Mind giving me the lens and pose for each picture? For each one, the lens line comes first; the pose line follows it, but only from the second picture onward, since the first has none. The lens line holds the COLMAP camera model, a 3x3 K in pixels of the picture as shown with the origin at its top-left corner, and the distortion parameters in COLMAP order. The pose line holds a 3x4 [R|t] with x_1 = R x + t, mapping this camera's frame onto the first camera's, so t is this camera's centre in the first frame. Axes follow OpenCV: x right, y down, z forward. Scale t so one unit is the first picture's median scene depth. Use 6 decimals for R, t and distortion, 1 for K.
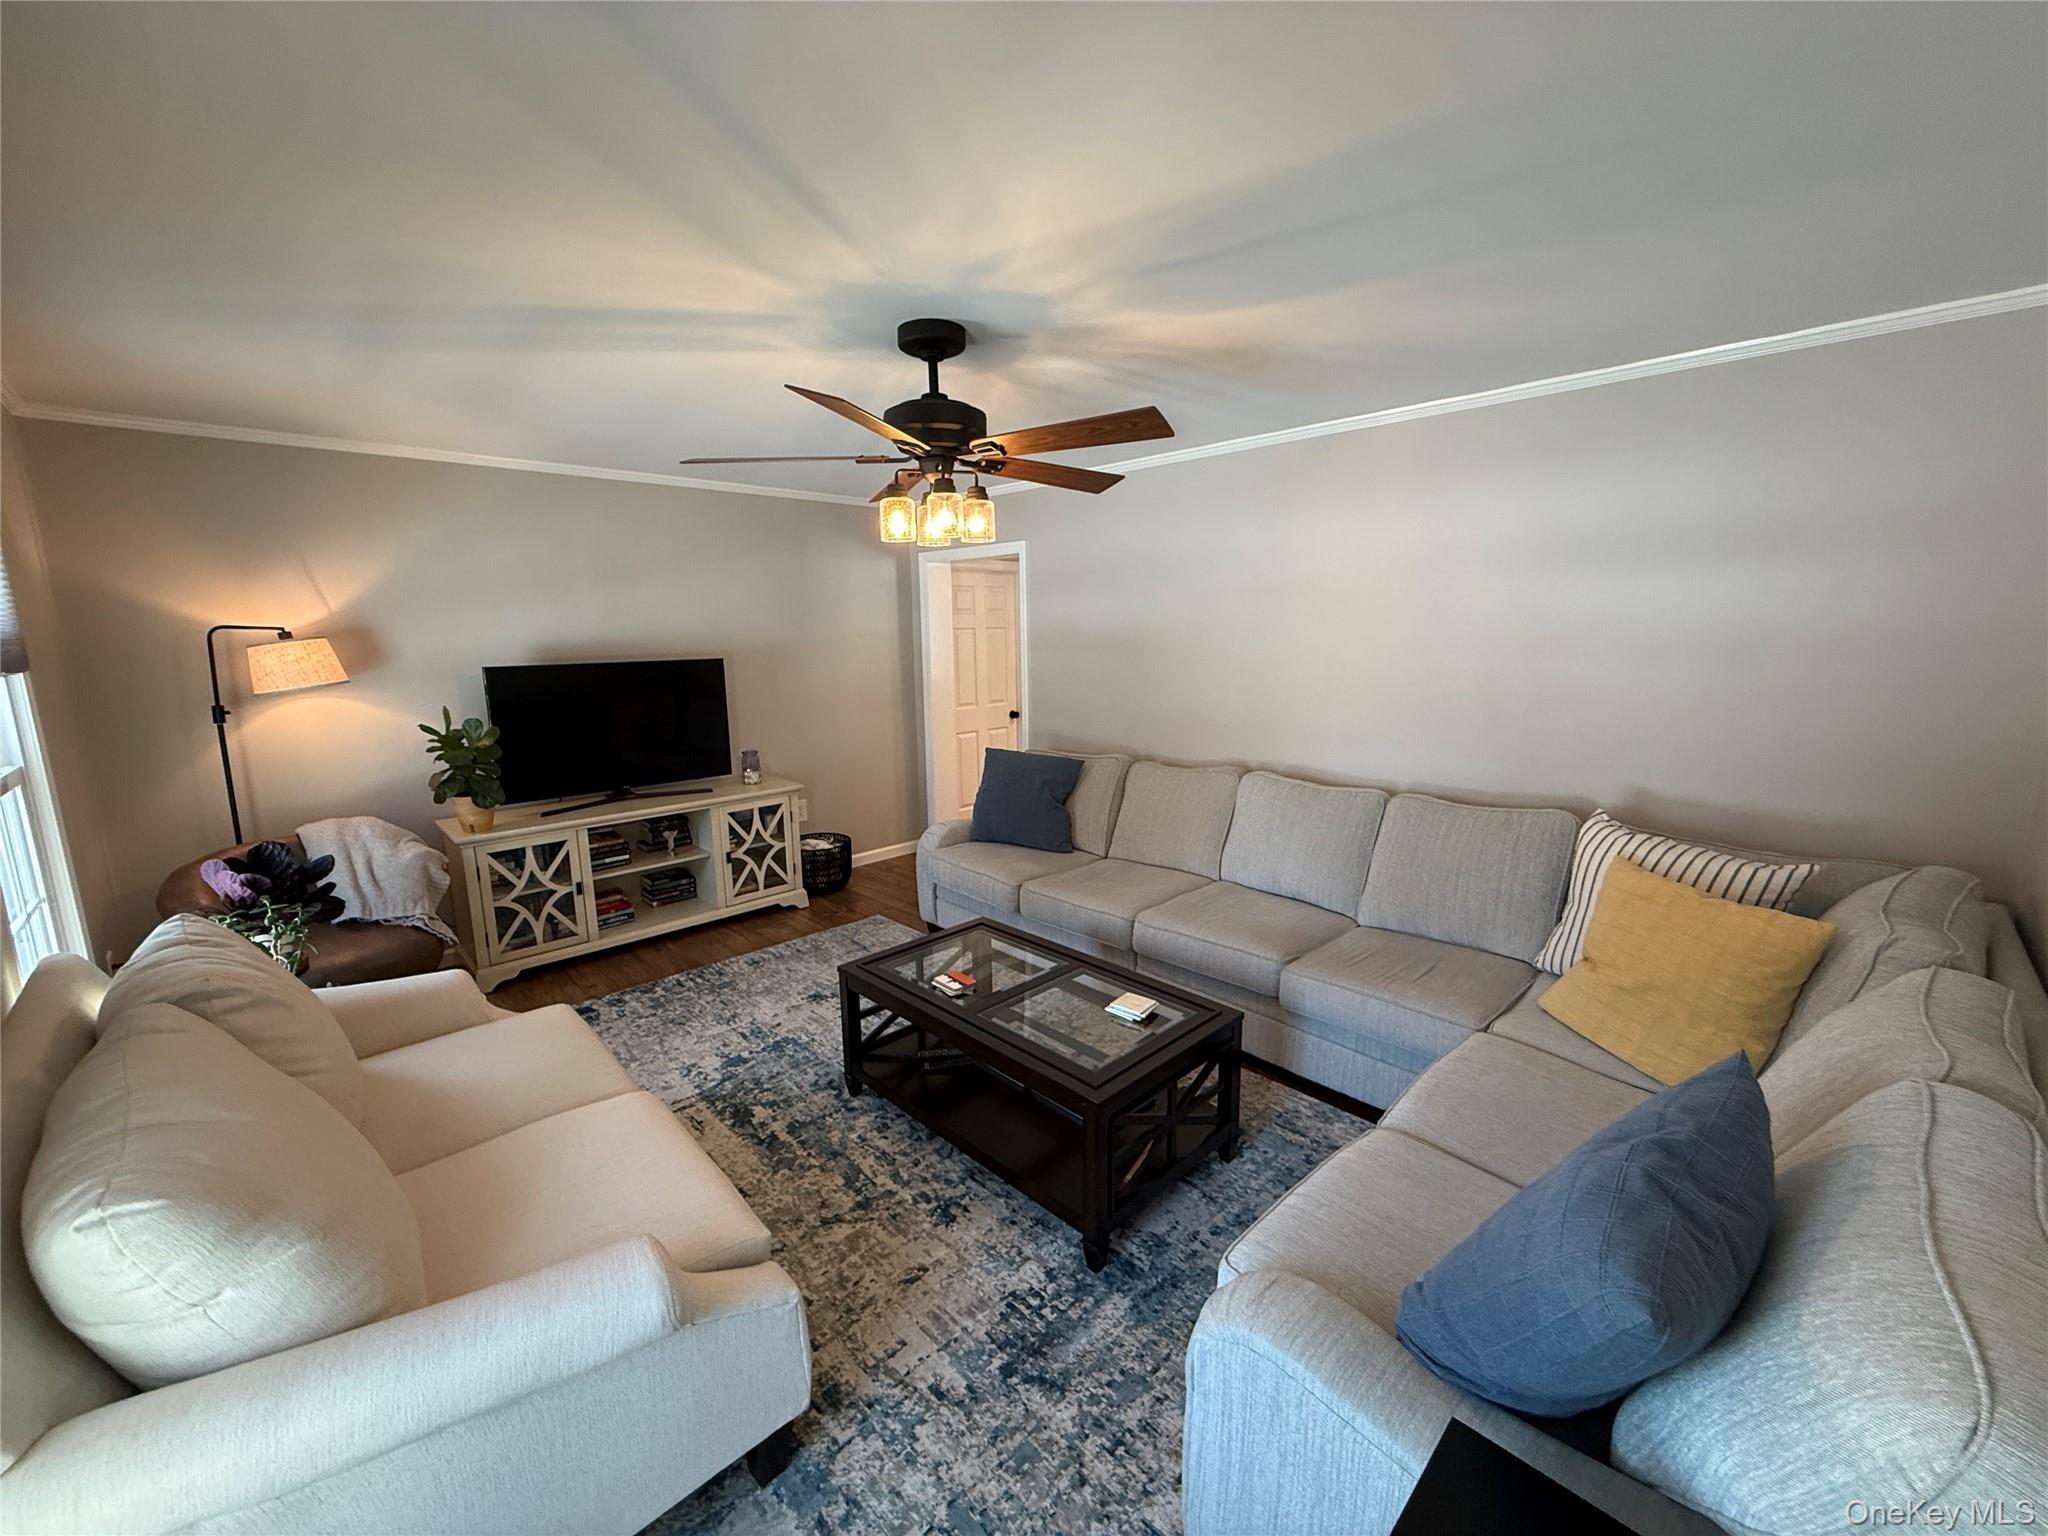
lens RADIAL K [[812.1, 0, 1026.3], [0, 812.1, 768.9], [0, 0, 1]] dist [-0.000130, -0.000538]
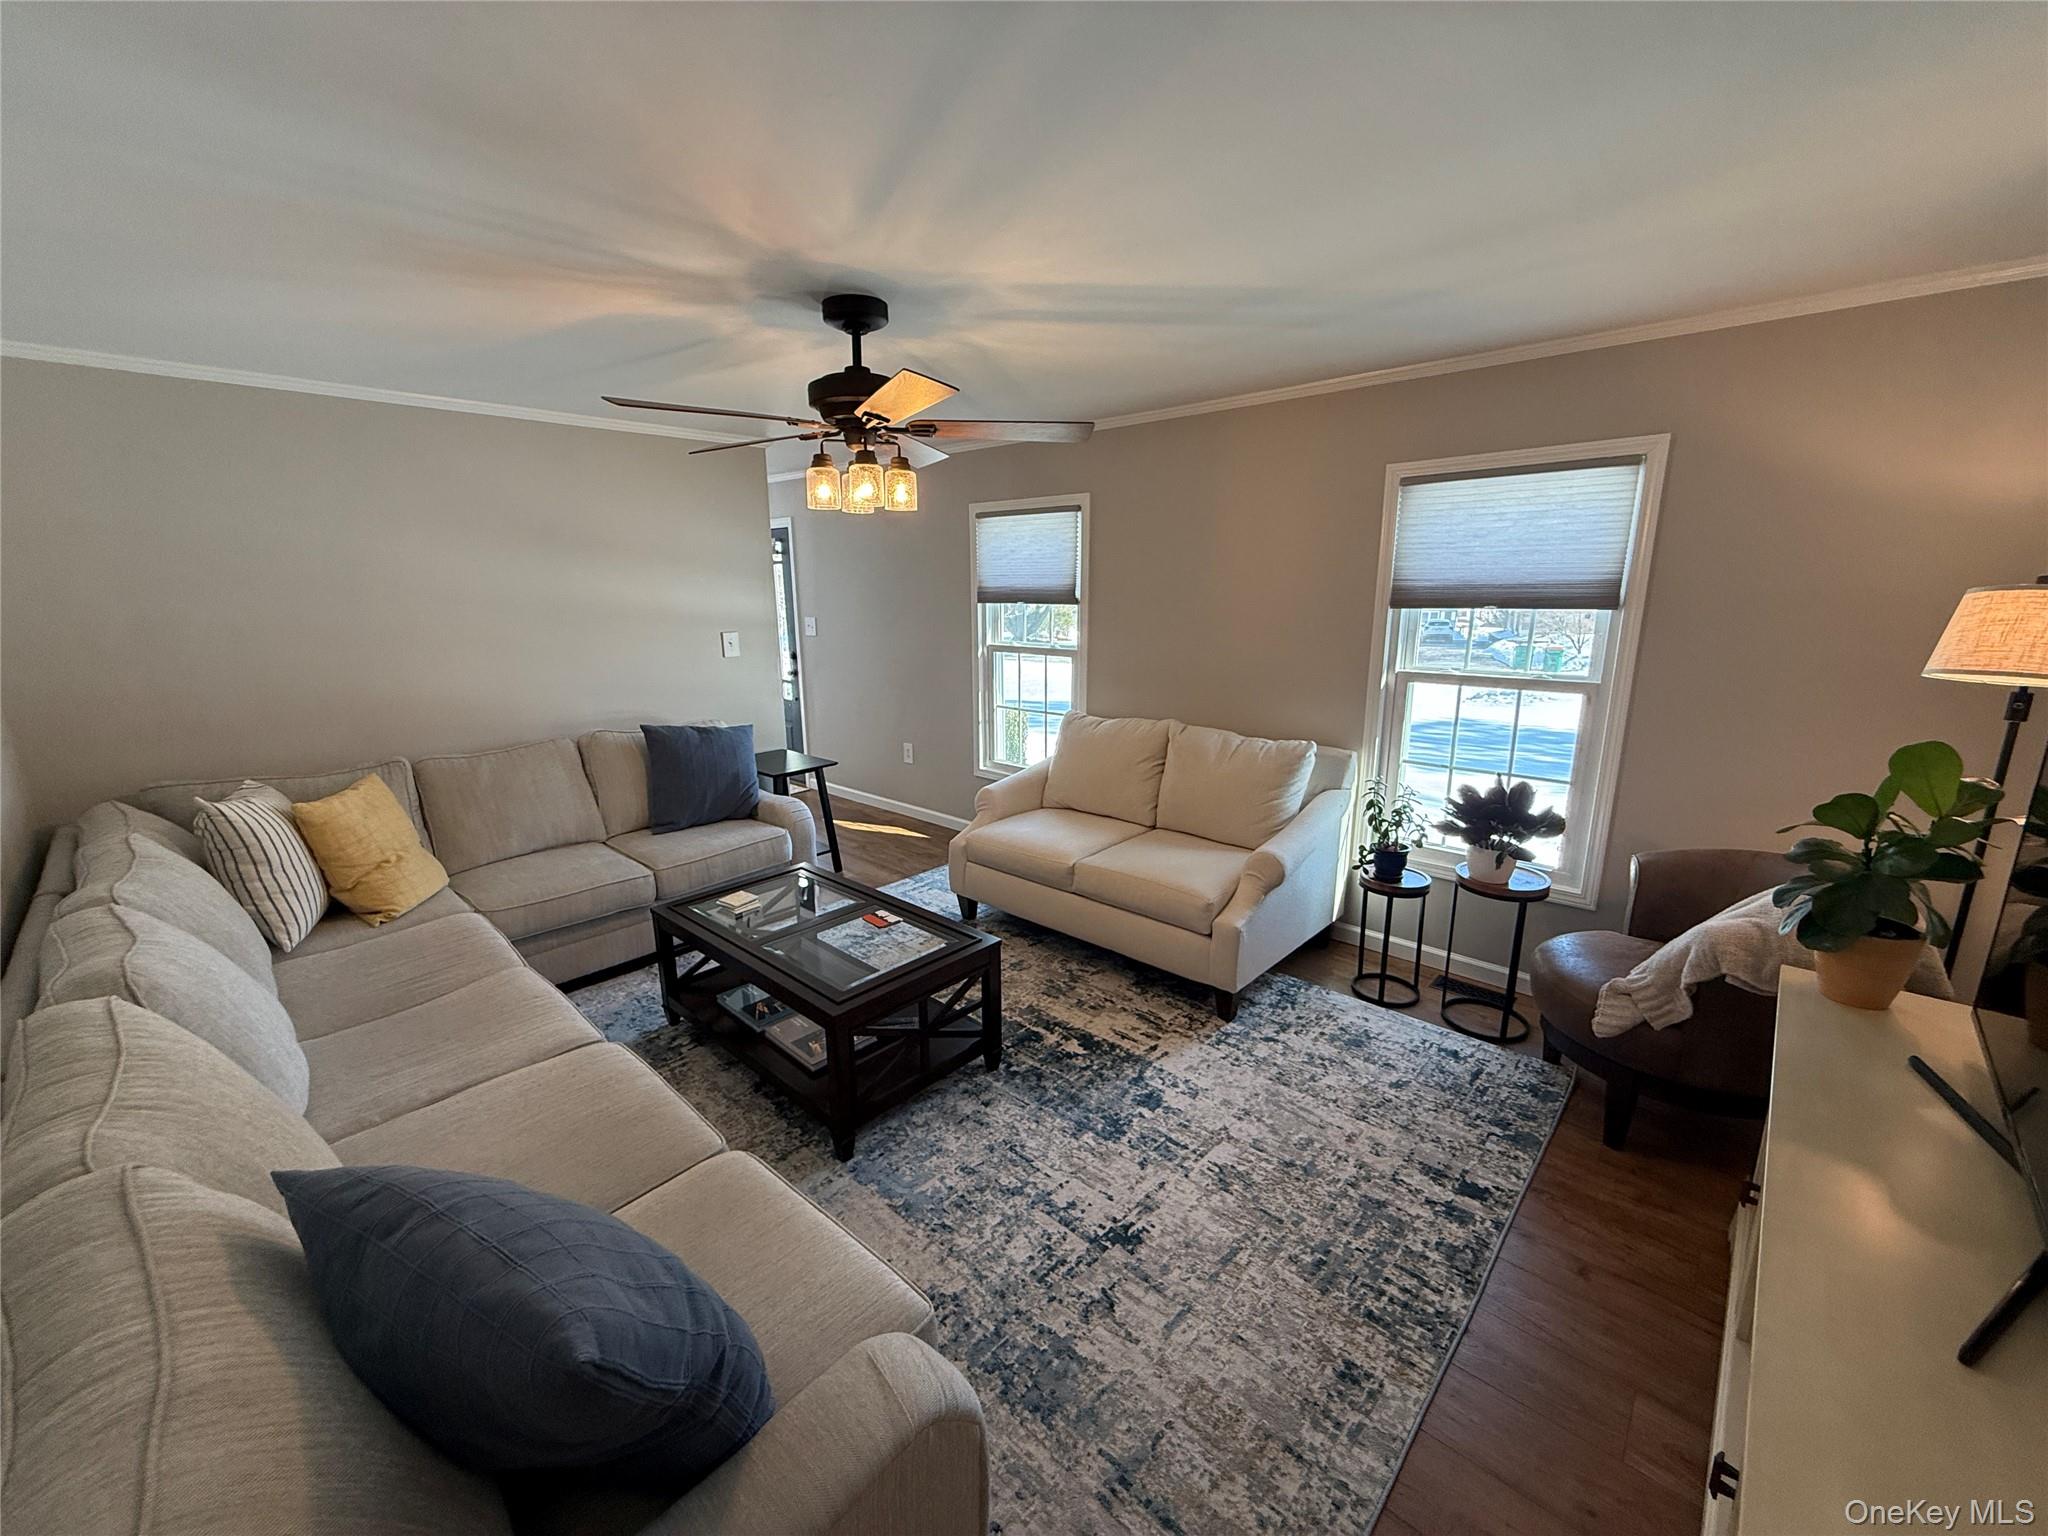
lens RADIAL K [[812.1, 0, 1016.7], [0, 812.1, 768.5], [0, 0, 1]] dist [-0.000130, -0.000538]
pose [[-0.998956, 0.029745, -0.034675, -0.218333], [0.014183, 0.923421, 0.383526, -0.312824], [0.043428, 0.382634, -0.922879, 1.785540]]
